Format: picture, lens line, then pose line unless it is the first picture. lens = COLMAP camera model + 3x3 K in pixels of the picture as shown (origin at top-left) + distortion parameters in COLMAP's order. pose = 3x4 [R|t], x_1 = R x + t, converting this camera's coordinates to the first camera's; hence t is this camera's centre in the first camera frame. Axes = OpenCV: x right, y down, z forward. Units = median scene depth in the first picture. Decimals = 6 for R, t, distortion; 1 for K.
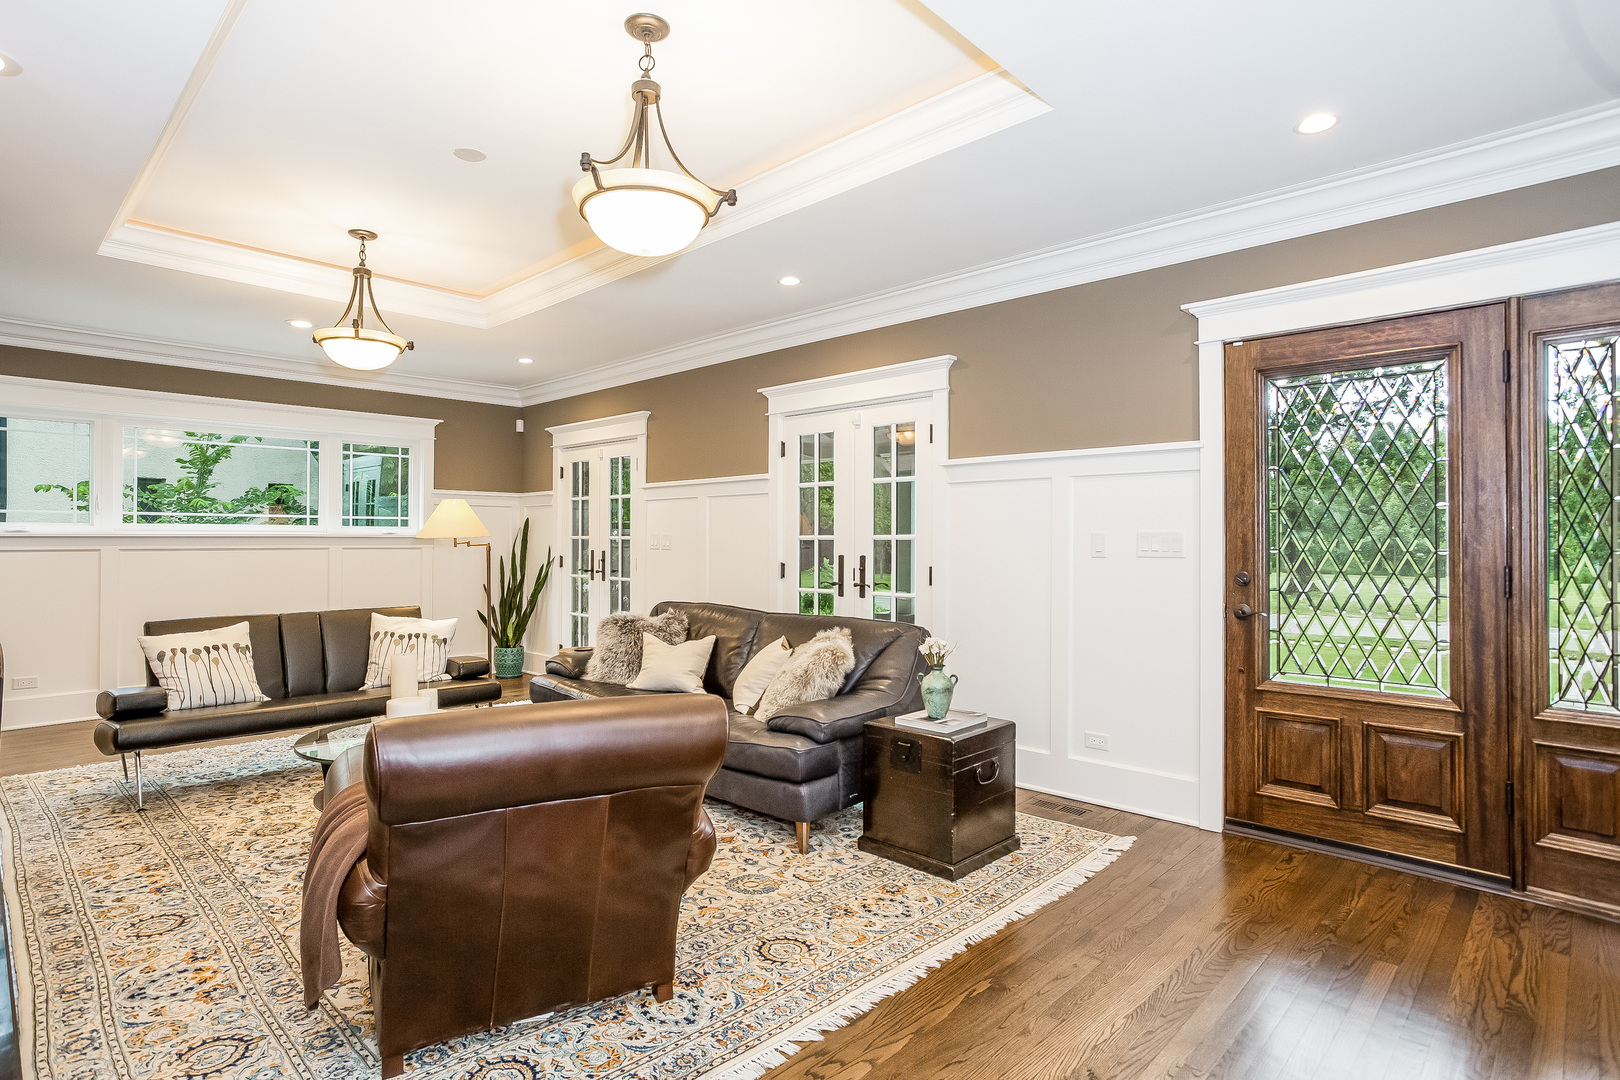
lens RADIAL K [[838.8, 0, 810.0], [0, 838.8, 540.0], [0, 0, 1]] dist [-0.043712, 0.000143]
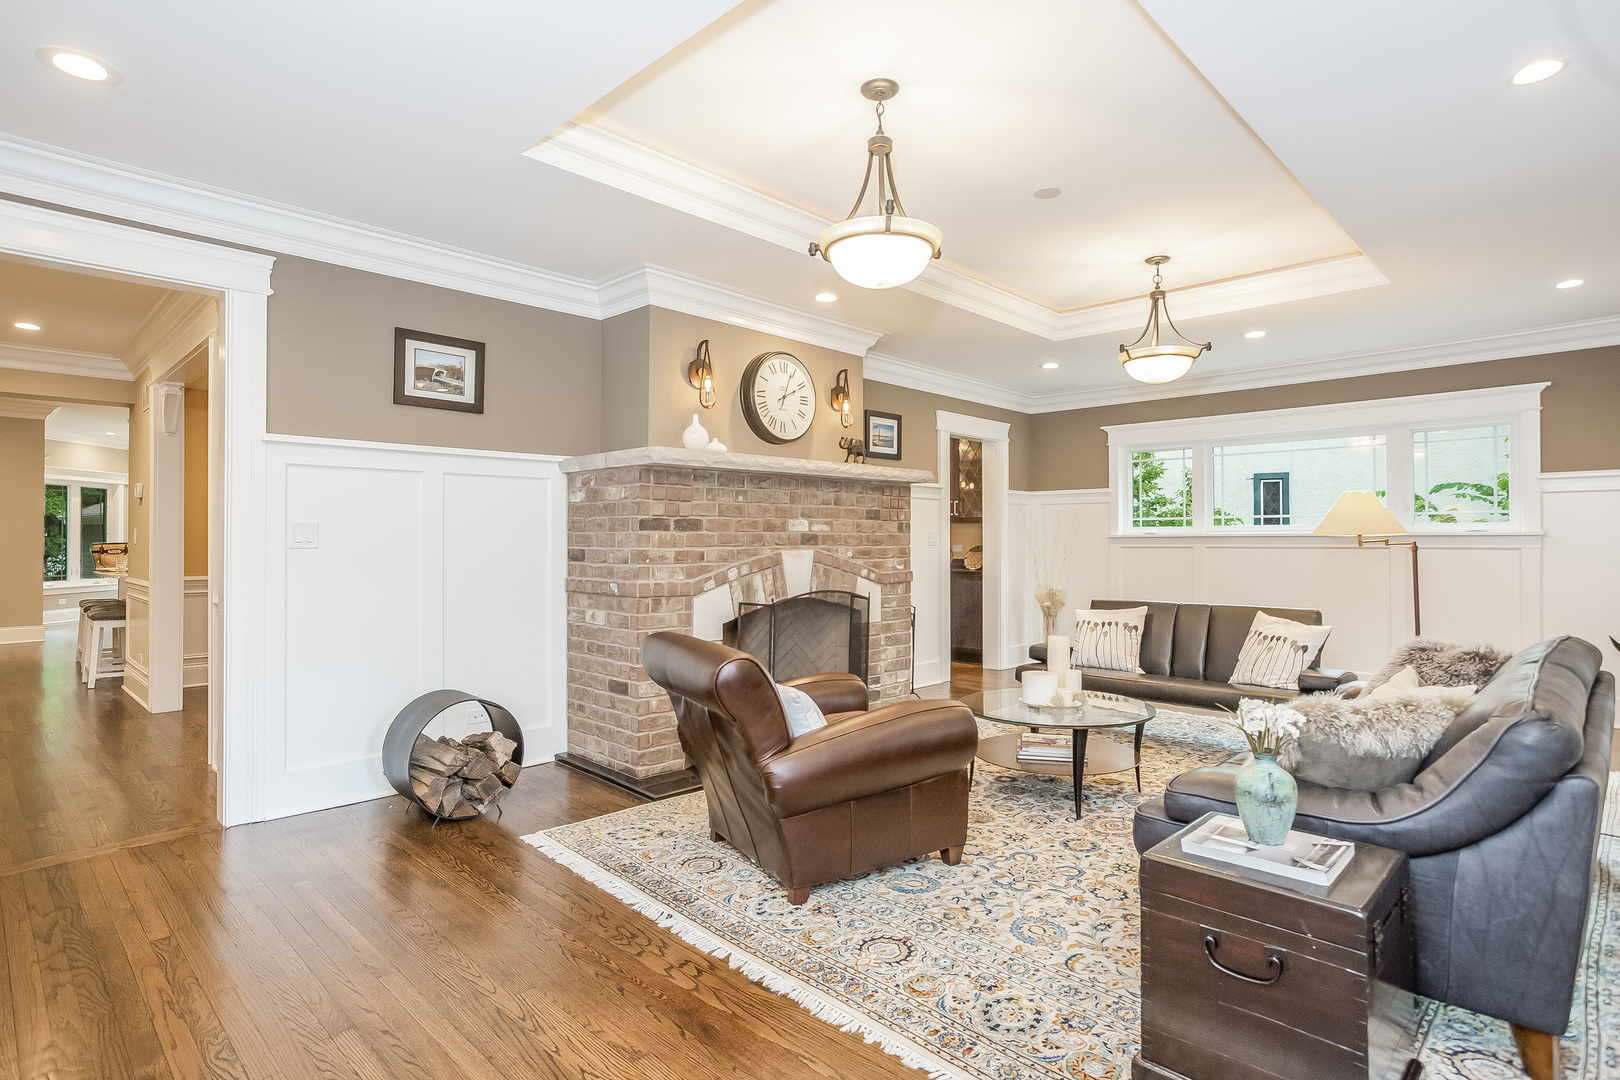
lens RADIAL K [[836.2, 0, 798.0], [0, 836.2, 548.8], [0, 0, 1]] dist [-0.046007, 0.039045]
pose [[-0.020220, 0.010607, -0.999739, 0.570891], [0.000643, 0.999944, 0.010596, 0.001328], [0.999795, -0.000429, -0.020226, 0.544017]]
